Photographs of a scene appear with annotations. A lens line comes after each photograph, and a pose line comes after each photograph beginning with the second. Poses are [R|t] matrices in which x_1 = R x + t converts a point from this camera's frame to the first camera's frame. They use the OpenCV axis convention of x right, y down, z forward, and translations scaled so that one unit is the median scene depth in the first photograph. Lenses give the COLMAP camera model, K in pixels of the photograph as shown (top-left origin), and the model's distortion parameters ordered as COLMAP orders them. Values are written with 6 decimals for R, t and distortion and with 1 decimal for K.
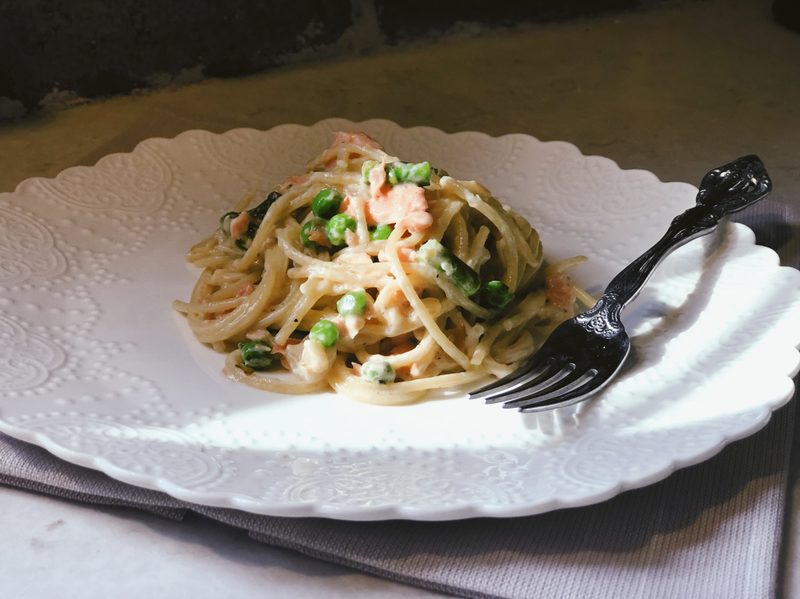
lens RADIAL K [[1377.8, 0, 400.0], [0, 1377.8, 299.5], [0, 0, 1]] dist [-0.055106, 0.446603]
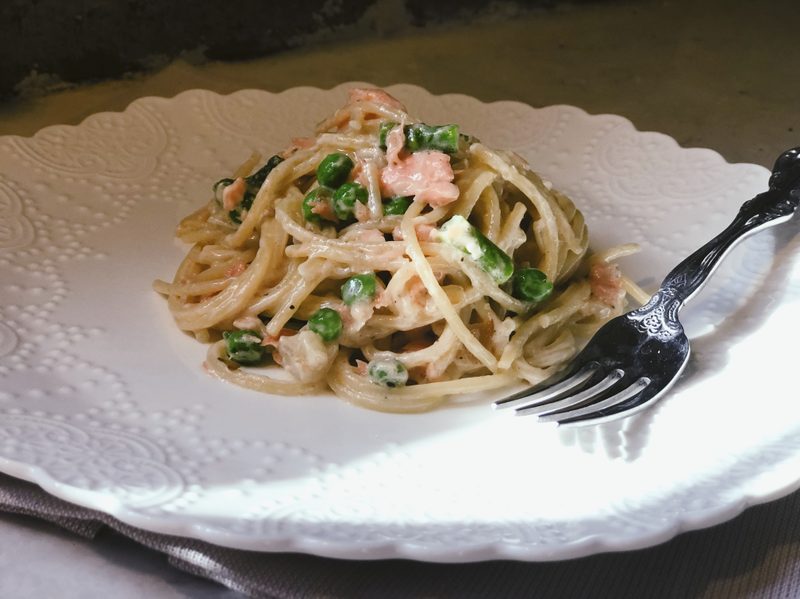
lens RADIAL K [[1377.8, 0, 400.0], [0, 1377.8, 299.5], [0, 0, 1]] dist [-0.055106, 0.446603]
pose [[0.999091, 0.031909, -0.028256, 0.012826], [-0.031793, 0.999484, 0.004521, 0.004255], [0.028386, -0.003618, 0.999590, 0.152884]]
